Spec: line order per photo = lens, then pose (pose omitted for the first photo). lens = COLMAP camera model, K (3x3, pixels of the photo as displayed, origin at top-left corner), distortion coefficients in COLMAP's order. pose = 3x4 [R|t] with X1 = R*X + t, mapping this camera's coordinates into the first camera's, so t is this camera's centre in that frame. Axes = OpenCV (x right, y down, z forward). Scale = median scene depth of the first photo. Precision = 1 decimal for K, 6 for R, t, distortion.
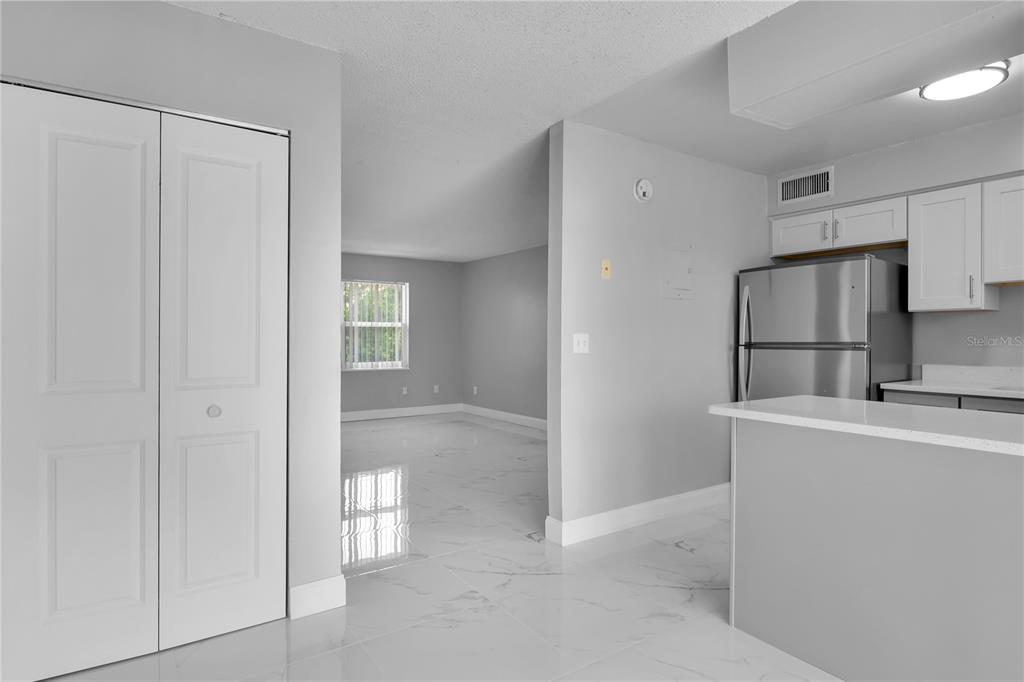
lens RADIAL K [[569.2, 0, 499.8], [0, 569.2, 336.0], [0, 0, 1]] dist [-0.004836, 0.012409]
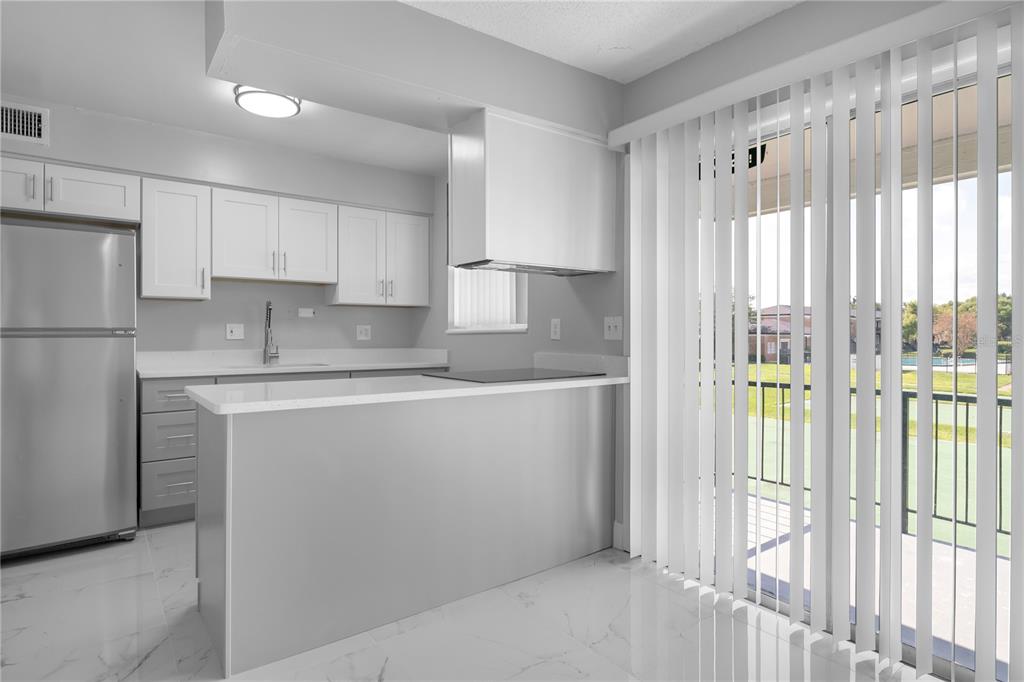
lens RADIAL K [[569.2, 0, 499.8], [0, 569.2, 336.0], [0, 0, 1]] dist [-0.004836, 0.012409]
pose [[-0.041573, -0.013390, 0.999046, -0.276446], [-0.010548, 0.999860, 0.012962, 0.005039], [-0.999080, -0.009999, -0.041709, 0.431252]]
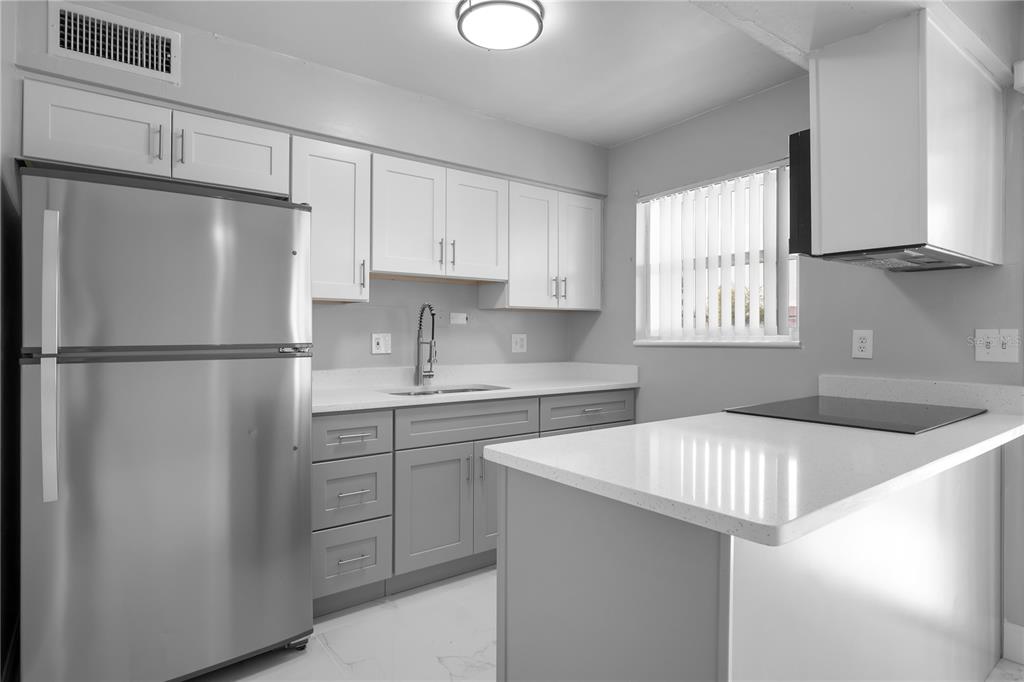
lens RADIAL K [[569.2, 0, 499.8], [0, 569.2, 336.0], [0, 0, 1]] dist [-0.004836, 0.012409]
pose [[-0.055301, -0.012039, 0.998397, -0.005516], [-0.012549, 0.999857, 0.011361, -0.007062], [-0.998391, -0.011900, -0.055444, 0.777457]]
